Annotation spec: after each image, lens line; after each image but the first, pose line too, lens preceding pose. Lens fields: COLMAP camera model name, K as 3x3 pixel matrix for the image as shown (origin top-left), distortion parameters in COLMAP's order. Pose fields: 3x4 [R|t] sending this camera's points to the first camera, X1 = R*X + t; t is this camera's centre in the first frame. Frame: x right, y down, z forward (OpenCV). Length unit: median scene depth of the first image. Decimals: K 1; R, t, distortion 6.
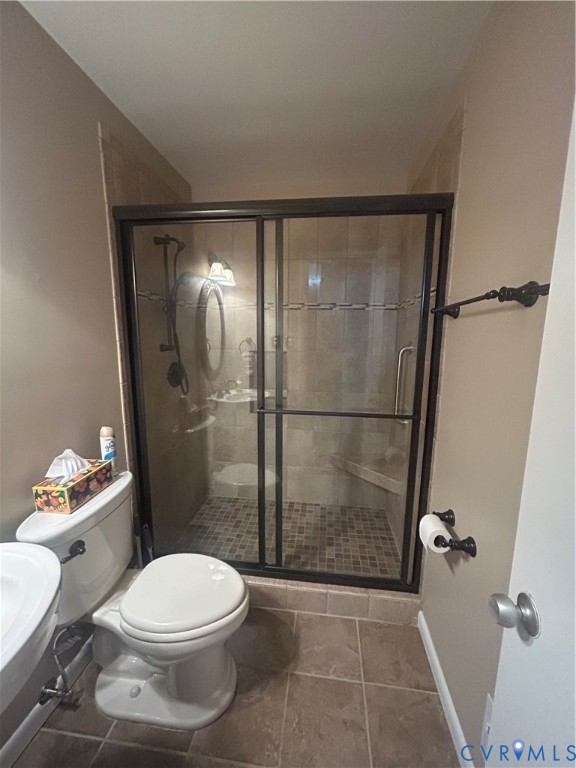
lens RADIAL K [[308.2, 0, 288.0], [0, 308.2, 384.0], [0, 0, 1]] dist [-0.000146, 0.000029]
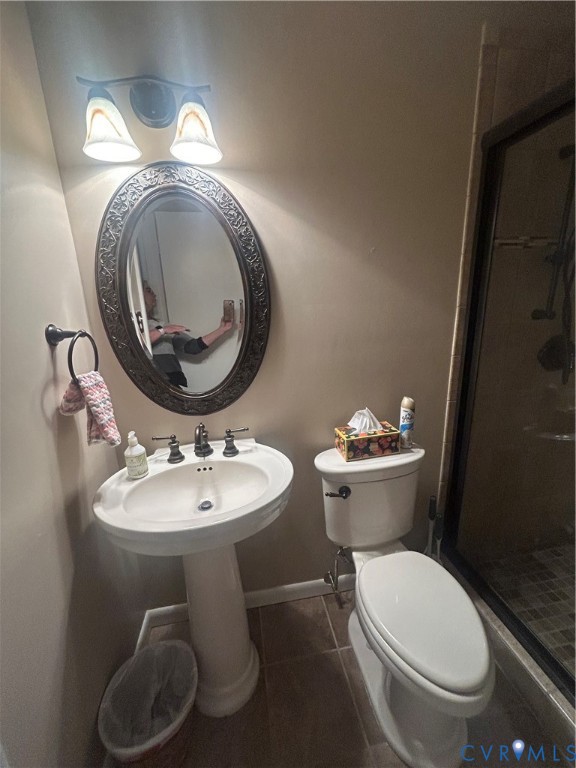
lens RADIAL K [[308.2, 0, 288.0], [0, 308.2, 384.0], [0, 0, 1]] dist [-0.000146, 0.000029]
pose [[0.306636, 0.230840, -0.923411, 0.197520], [-0.116822, 0.971938, 0.204179, -0.062335], [0.944631, 0.045266, 0.324998, 0.356876]]
